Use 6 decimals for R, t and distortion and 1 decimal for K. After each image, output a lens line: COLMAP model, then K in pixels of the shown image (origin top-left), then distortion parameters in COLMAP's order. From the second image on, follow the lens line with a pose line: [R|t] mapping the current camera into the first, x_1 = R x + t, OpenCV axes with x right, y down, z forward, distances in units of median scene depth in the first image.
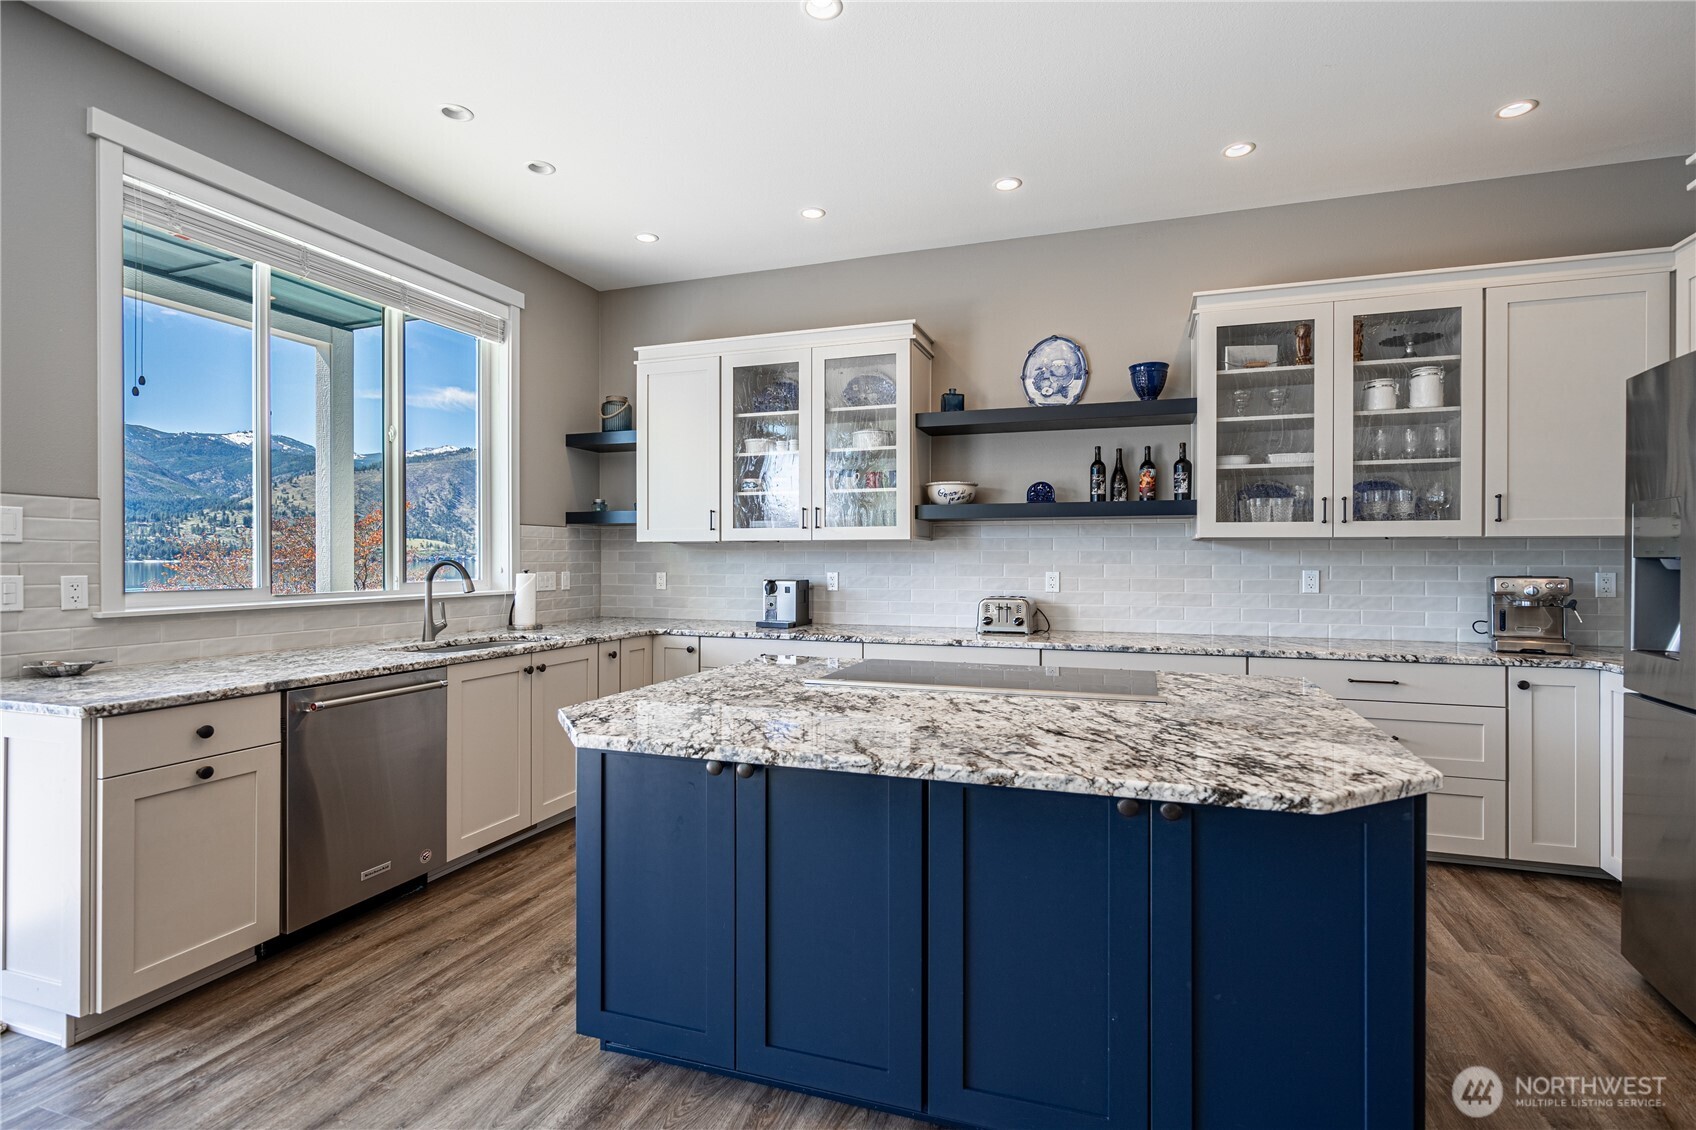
lens RADIAL K [[789.1, 0, 853.4], [0, 789.1, 562.1], [0, 0, 1]] dist [0.006119, 0.000837]
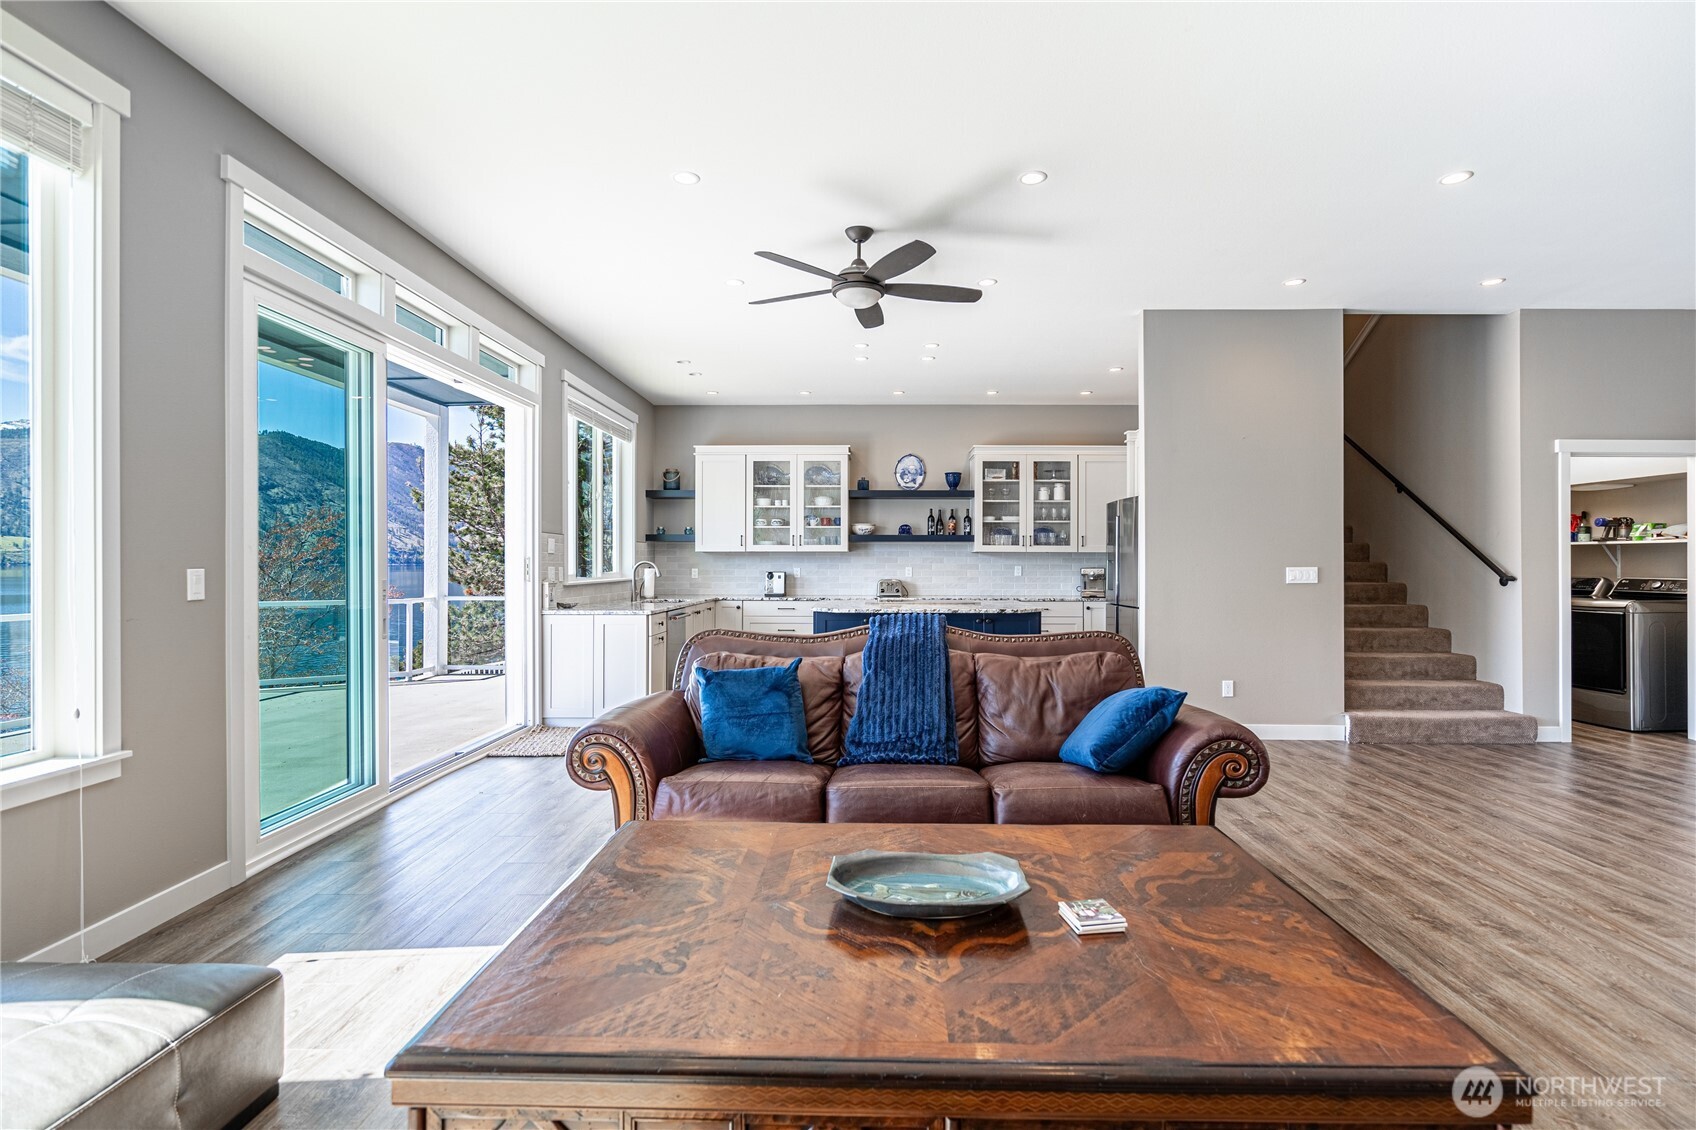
lens RADIAL K [[789.1, 0, 853.3], [0, 789.1, 558.5], [0, 0, 1]] dist [0.006119, 0.000837]
pose [[0.949539, 0.001738, 0.313643, -0.561417], [0.000790, 0.999968, -0.007933, 0.006083], [-0.313647, 0.007780, 0.949508, -0.967043]]
